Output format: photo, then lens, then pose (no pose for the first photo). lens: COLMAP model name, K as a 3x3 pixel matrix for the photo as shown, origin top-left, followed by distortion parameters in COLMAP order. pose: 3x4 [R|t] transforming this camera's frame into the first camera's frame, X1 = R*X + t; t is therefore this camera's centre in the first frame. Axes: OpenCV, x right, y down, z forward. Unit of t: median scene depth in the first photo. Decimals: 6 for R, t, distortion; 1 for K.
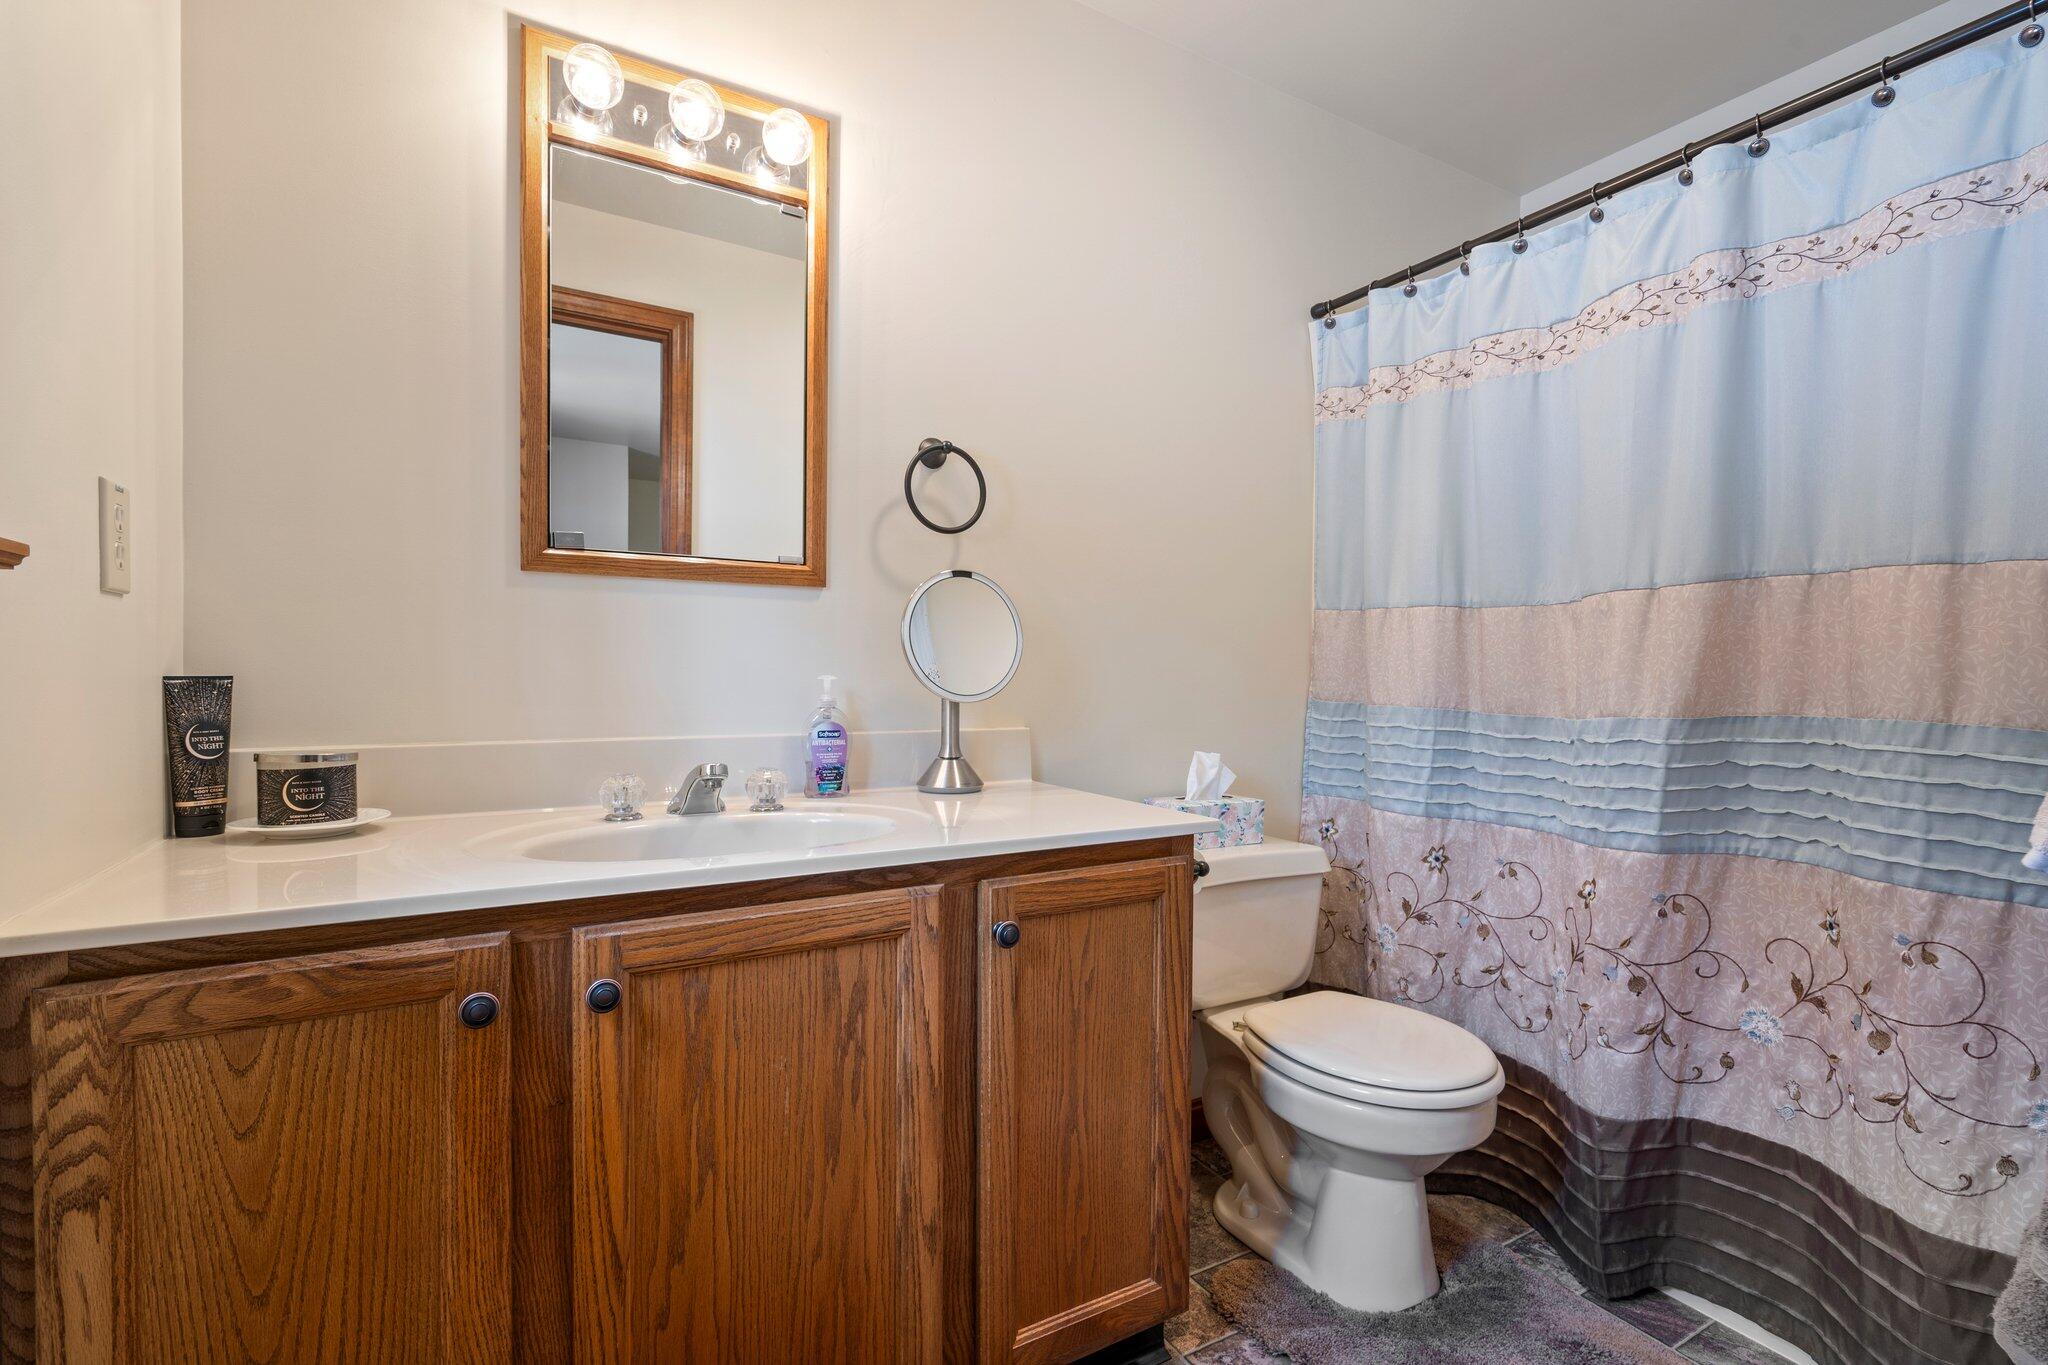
lens RADIAL K [[944.5, 0, 1027.3], [0, 944.5, 679.0], [0, 0, 1]] dist [-0.008899, 0.001994]
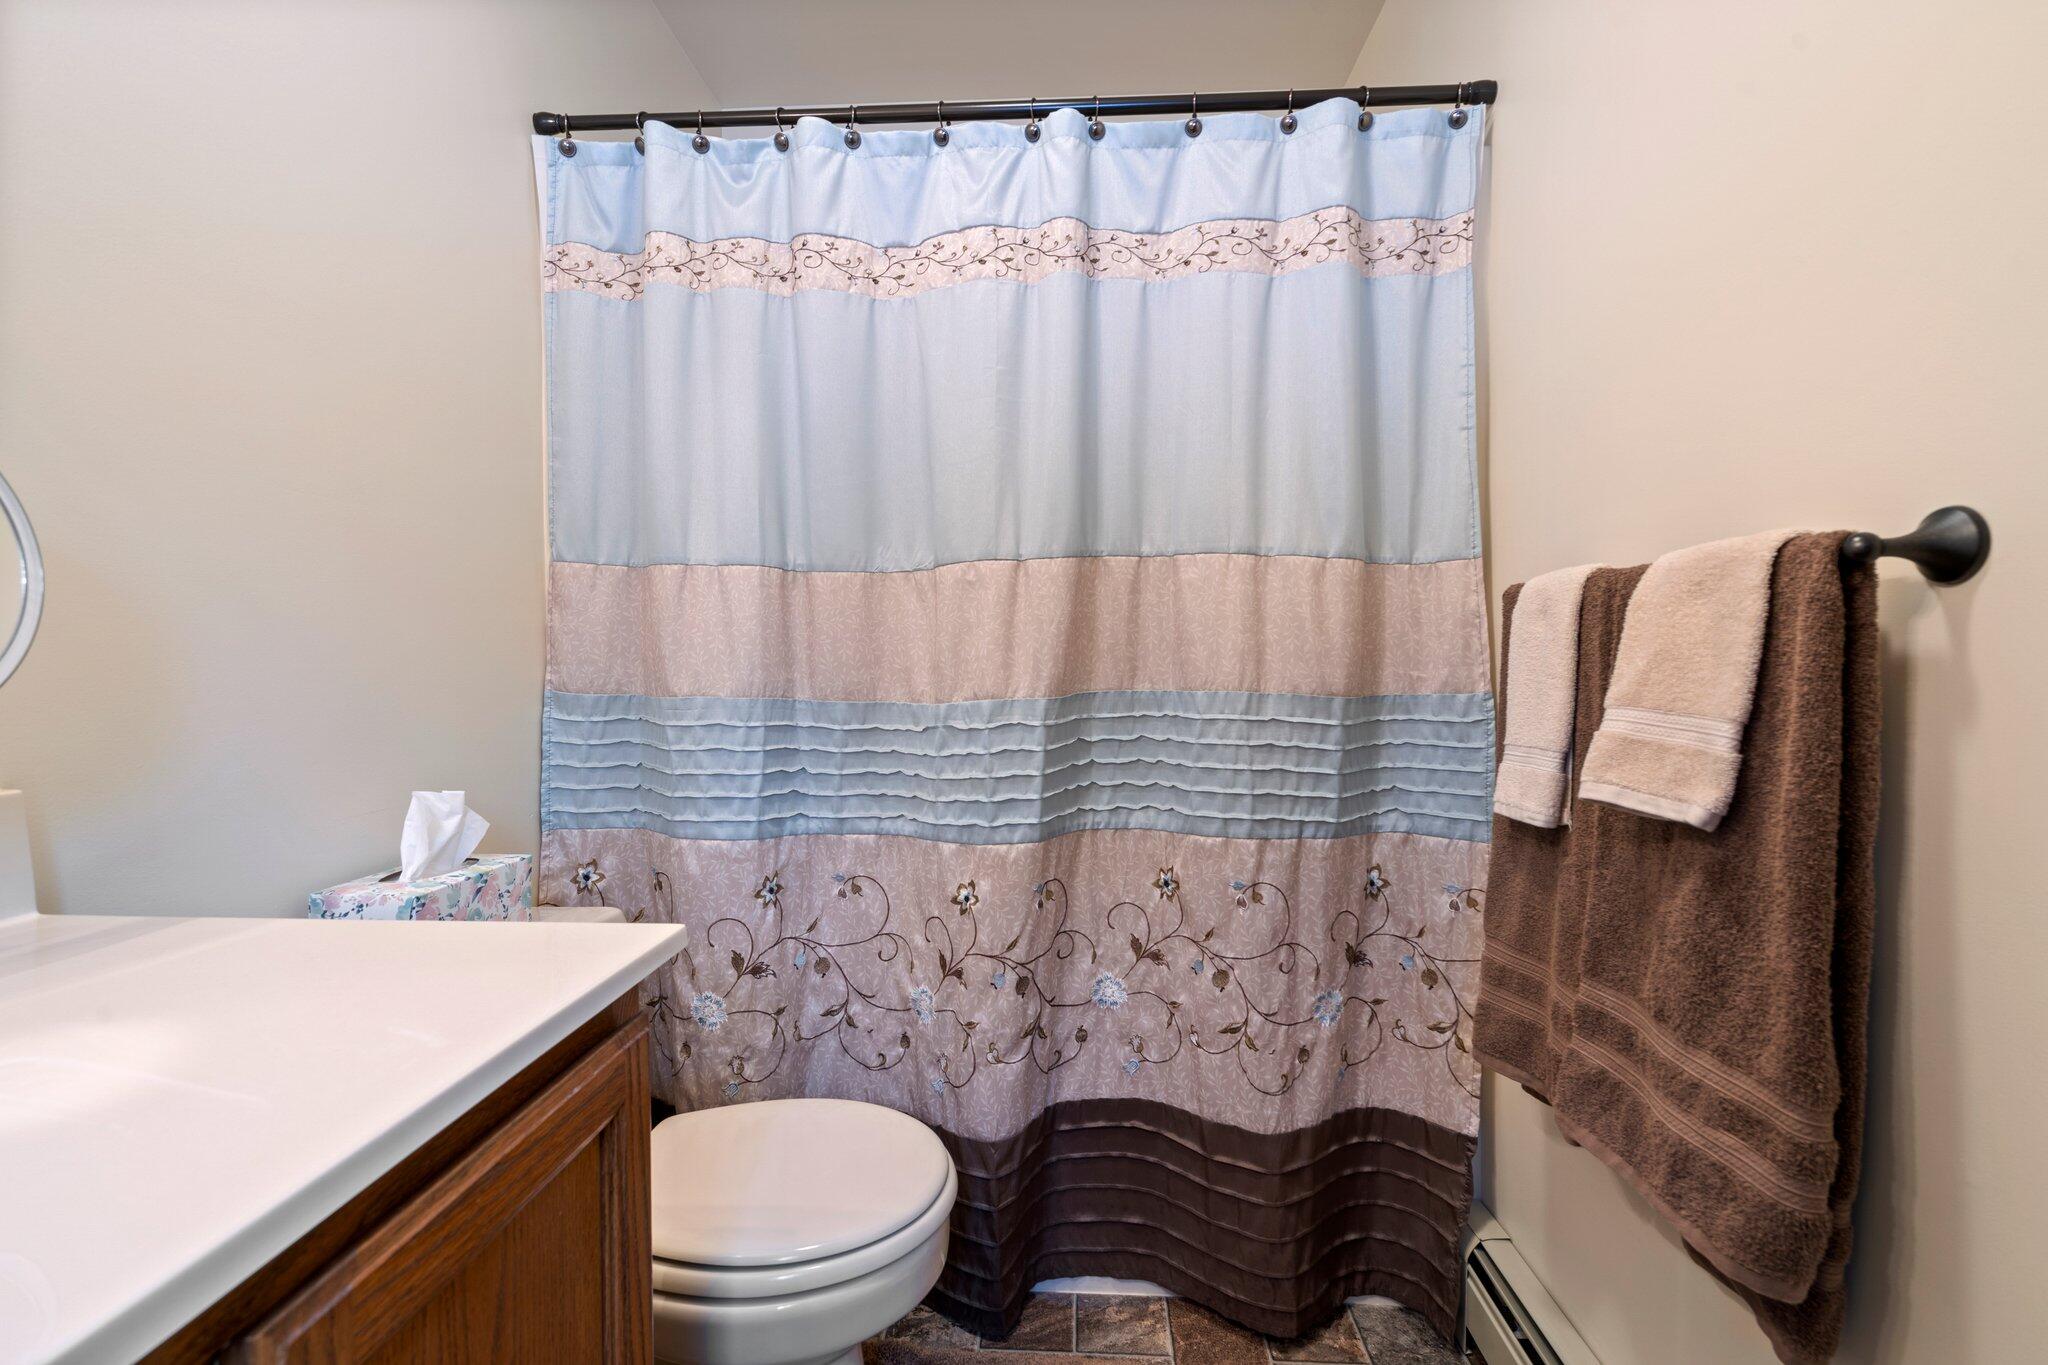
lens RADIAL K [[944.5, 0, 1025.4], [0, 944.5, 675.5], [0, 0, 1]] dist [-0.008899, 0.001994]
pose [[0.543860, -0.026283, 0.838765, -0.118486], [0.011569, 0.999649, 0.023823, -0.003737], [-0.839097, -0.003252, 0.543973, 0.465470]]
